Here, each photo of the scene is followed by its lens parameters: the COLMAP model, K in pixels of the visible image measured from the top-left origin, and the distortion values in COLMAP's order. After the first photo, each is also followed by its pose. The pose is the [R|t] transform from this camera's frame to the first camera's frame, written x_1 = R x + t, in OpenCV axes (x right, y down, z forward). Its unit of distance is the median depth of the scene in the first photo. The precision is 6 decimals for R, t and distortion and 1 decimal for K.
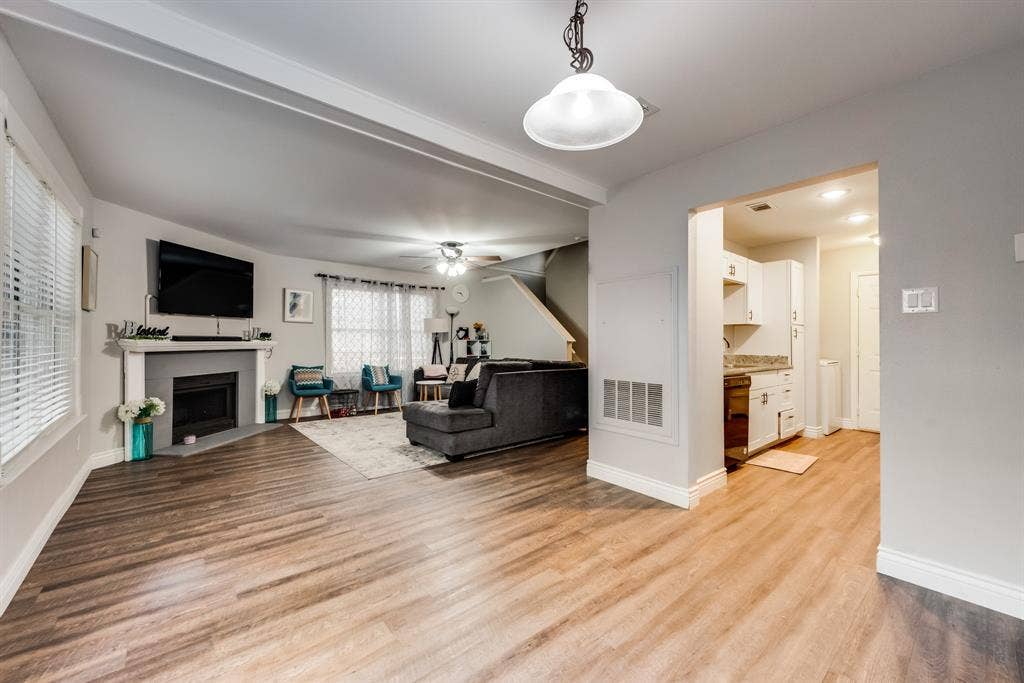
lens RADIAL K [[402.3, 0, 511.9], [0, 402.3, 339.1], [0, 0, 1]] dist [0.013074, -0.004362]
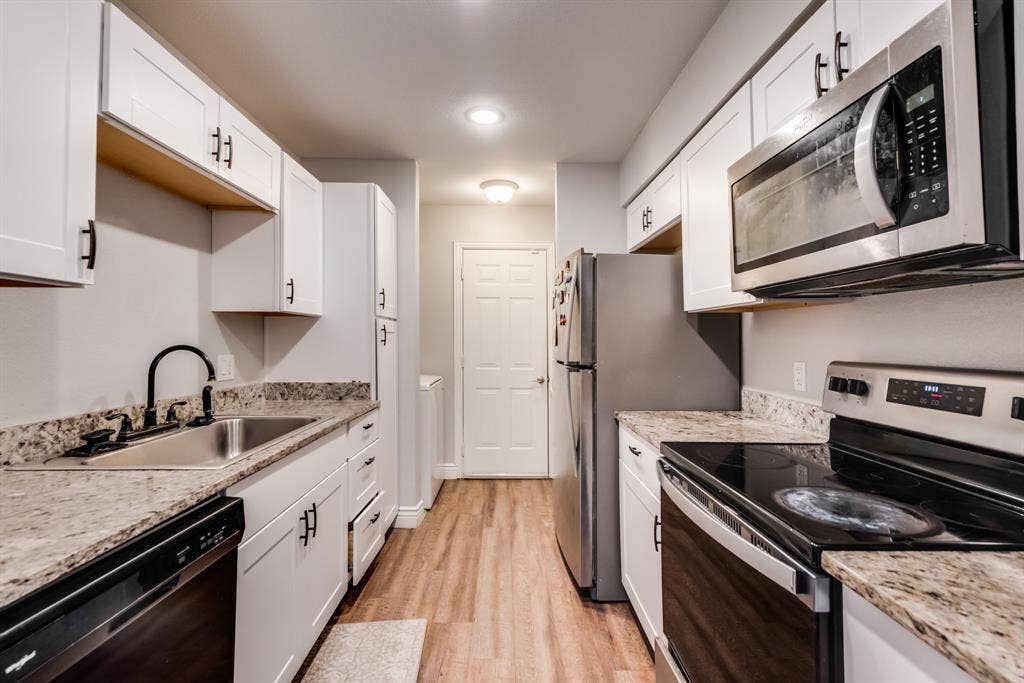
lens RADIAL K [[444.7, 0, 521.9], [0, 444.7, 340.8], [0, 0, 1]] dist [0.010177, -0.001013]
pose [[0.612116, -0.008492, 0.790722, 0.376077], [-0.005178, 0.999878, 0.014746, -0.016573], [-0.790751, -0.013121, 0.611997, 0.535438]]
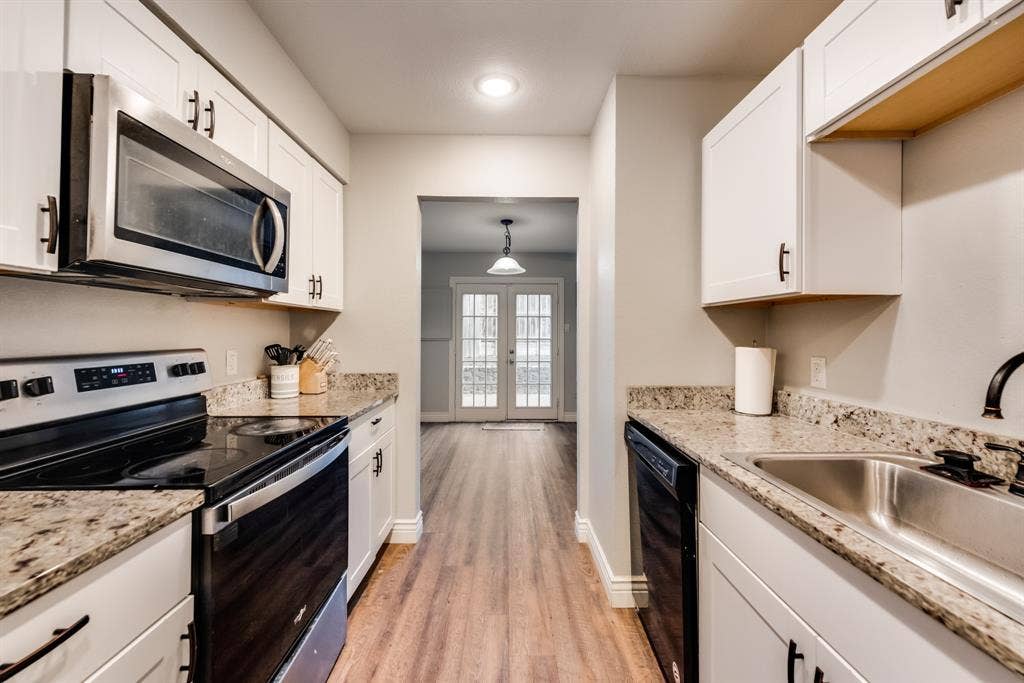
lens RADIAL K [[402.3, 0, 511.6], [0, 402.3, 336.0], [0, 0, 1]] dist [0.013074, -0.004362]
pose [[-0.638513, -0.004710, -0.769596, 0.714937], [-0.001683, 0.999987, -0.004724, -0.011059], [0.769609, -0.001721, -0.638513, 0.857479]]
